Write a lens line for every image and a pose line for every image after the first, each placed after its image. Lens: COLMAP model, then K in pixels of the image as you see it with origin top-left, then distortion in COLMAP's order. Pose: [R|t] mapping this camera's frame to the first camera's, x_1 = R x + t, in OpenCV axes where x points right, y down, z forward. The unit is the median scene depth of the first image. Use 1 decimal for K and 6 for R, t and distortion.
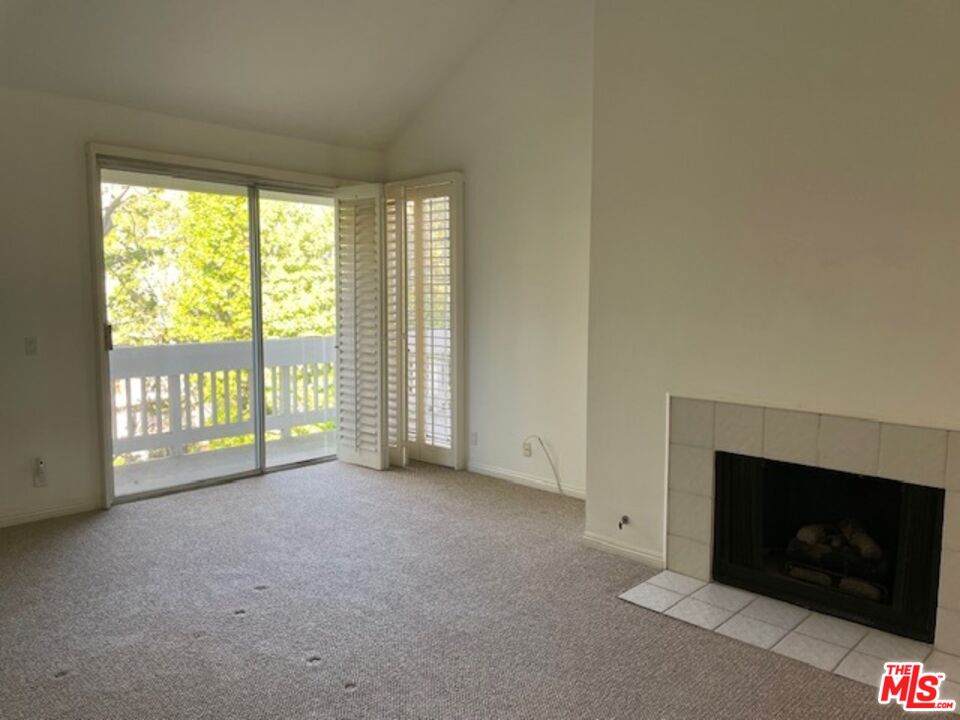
lens RADIAL K [[736.7, 0, 479.1], [0, 736.7, 358.9], [0, 0, 1]] dist [0.051989, -0.028971]
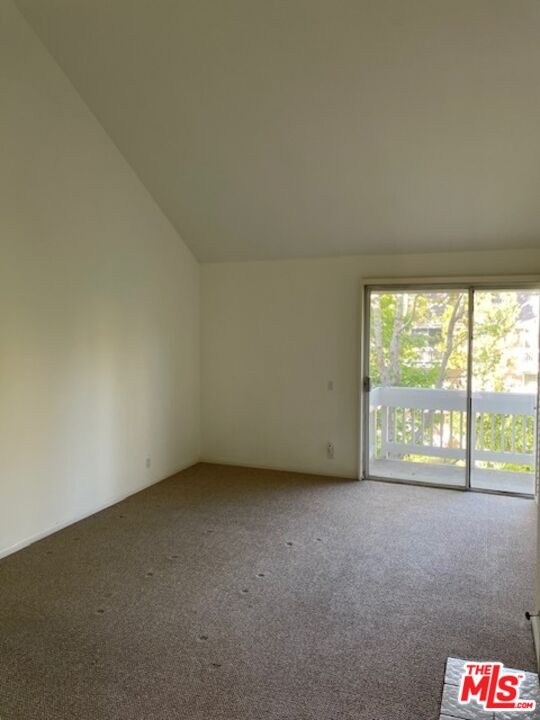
lens RADIAL K [[552.5, 0, 269.3], [0, 552.5, 357.1], [0, 0, 1]] dist [0.051989, -0.028971]
pose [[0.394516, 0.060497, -0.916895, 0.704249], [-0.098504, 0.994865, 0.023258, -0.115475], [0.913594, 0.081142, 0.398449, 0.295978]]
